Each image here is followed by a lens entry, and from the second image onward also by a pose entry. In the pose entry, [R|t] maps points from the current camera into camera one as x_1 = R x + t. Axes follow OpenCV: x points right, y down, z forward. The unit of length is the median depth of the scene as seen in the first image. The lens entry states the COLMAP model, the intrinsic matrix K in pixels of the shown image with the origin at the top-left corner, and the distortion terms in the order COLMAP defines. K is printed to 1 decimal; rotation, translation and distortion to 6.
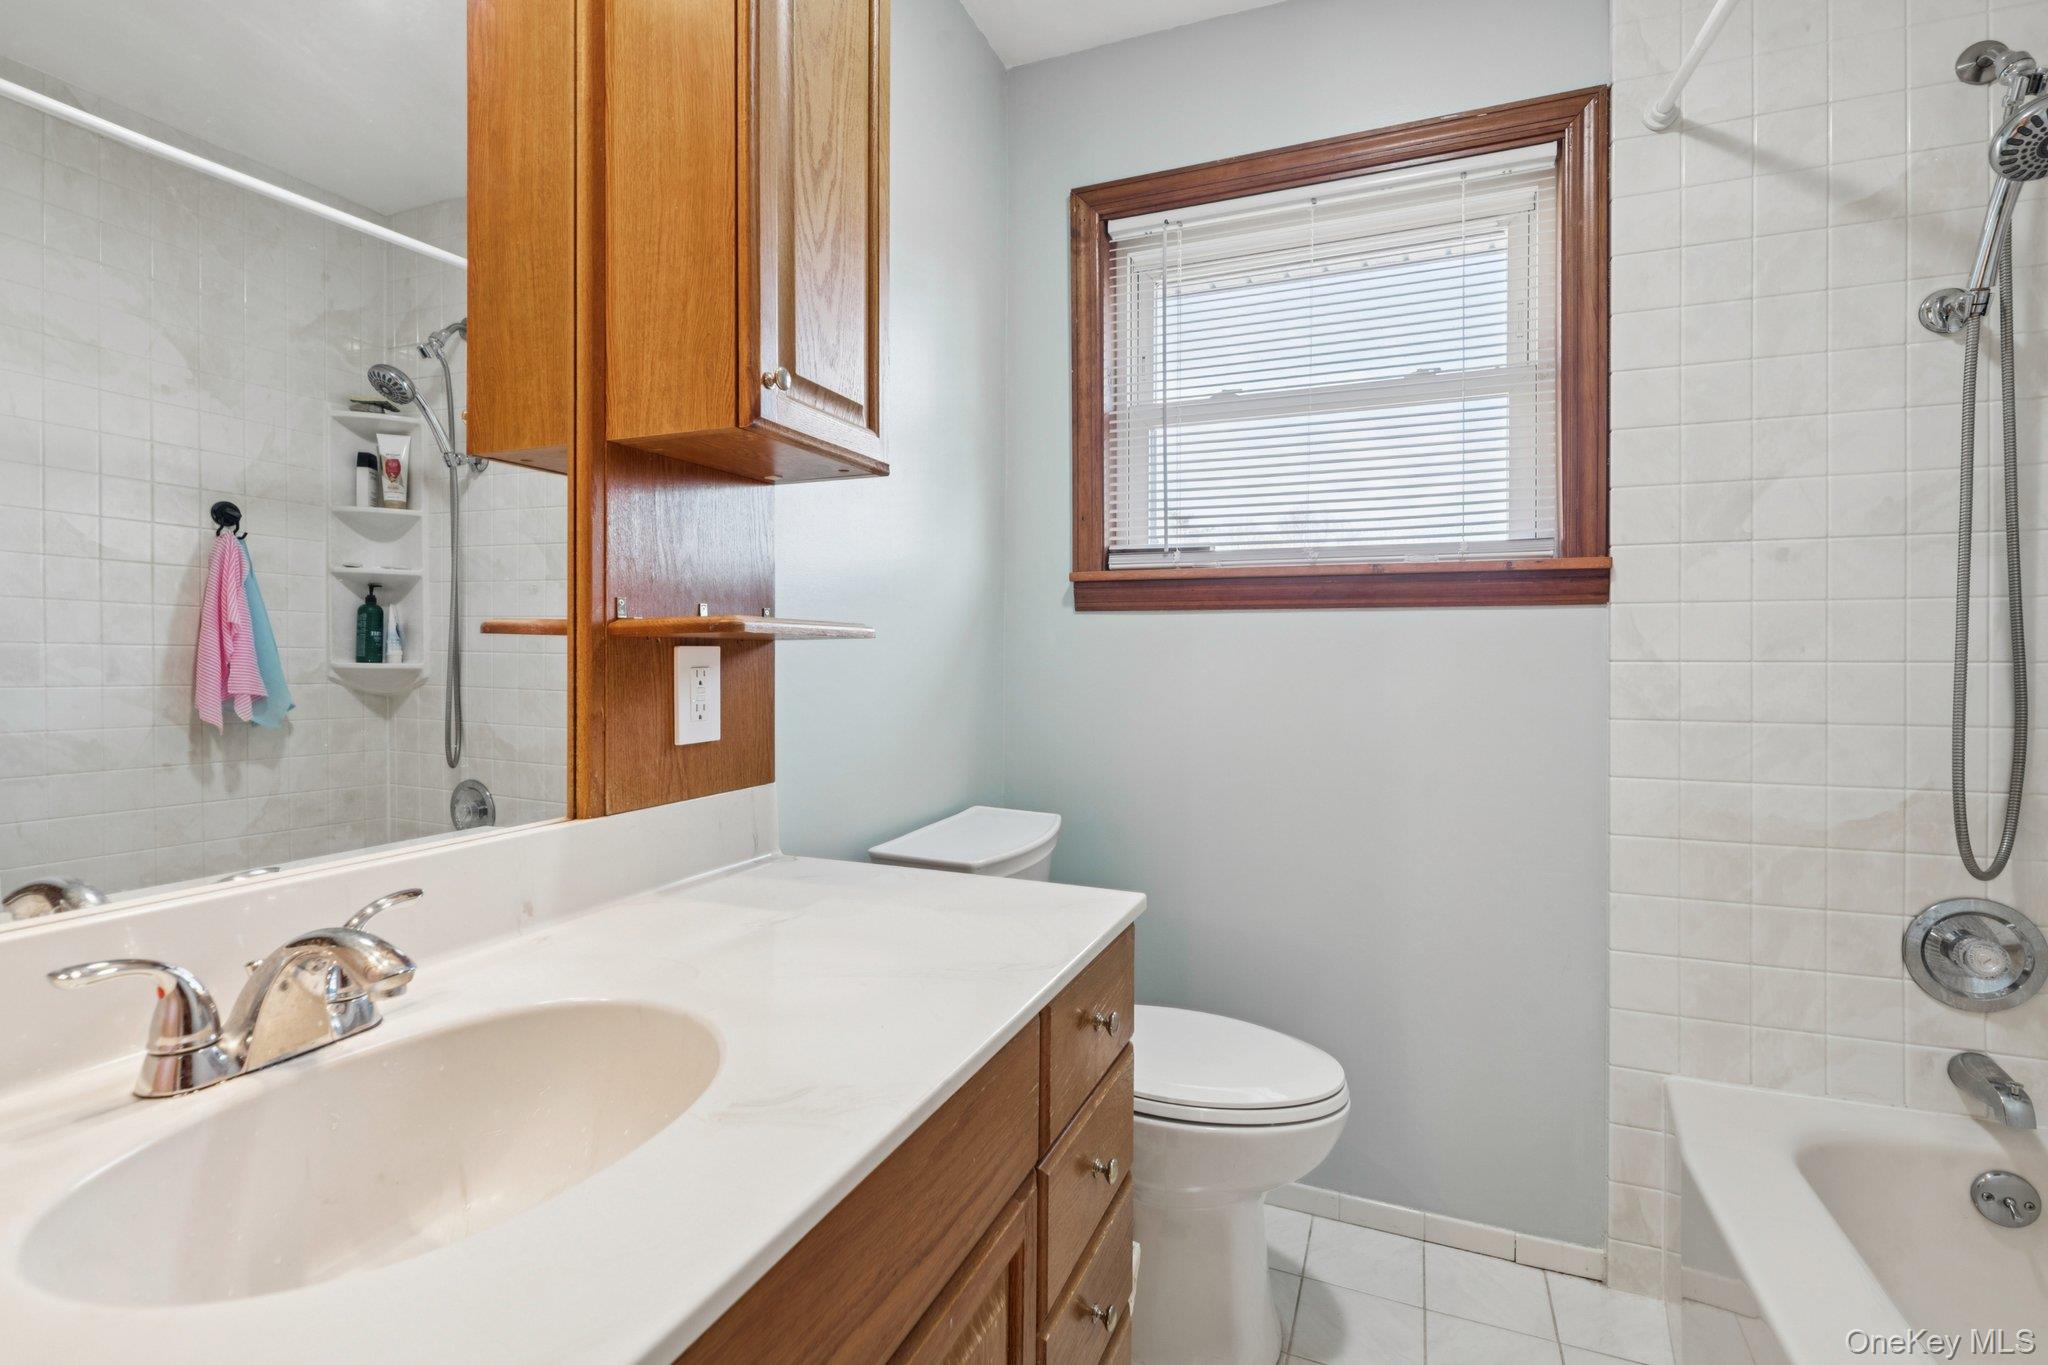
lens RADIAL K [[990.6, 0, 1019.6], [0, 990.6, 670.0], [0, 0, 1]] dist [0.001482, -0.002009]
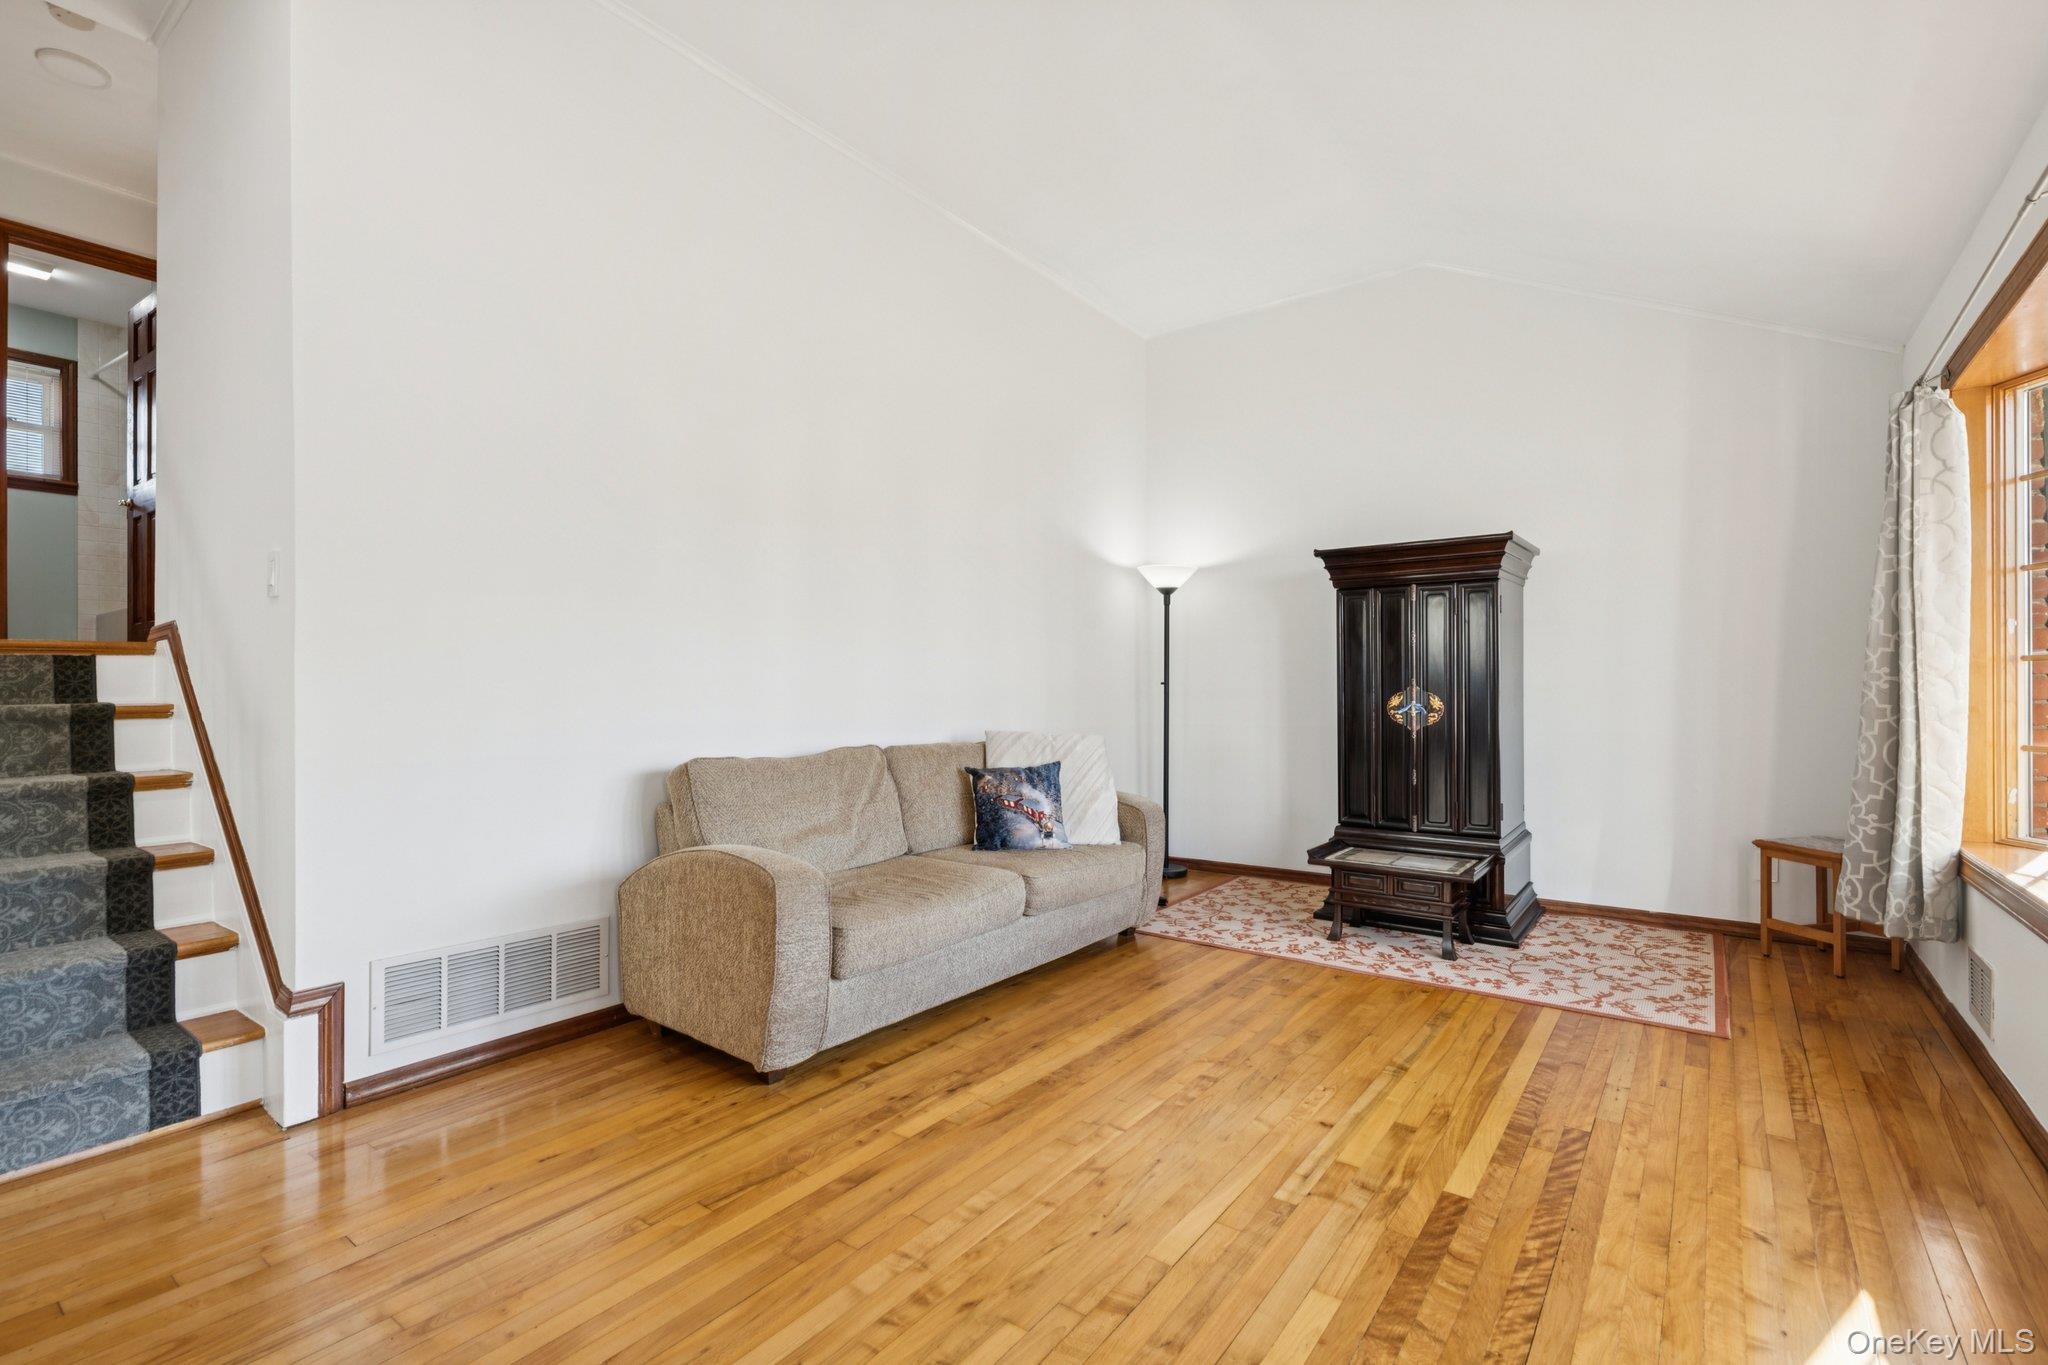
lens RADIAL K [[932.4, 0, 1019.7], [0, 932.4, 692.5], [0, 0, 1]] dist [-0.002144, -0.000268]
pose [[0.263338, 0.001091, 0.964703, -1.937265], [0.004999, 0.999984, -0.002495, 0.731825], [-0.964691, 0.005479, 0.263328, -3.499537]]
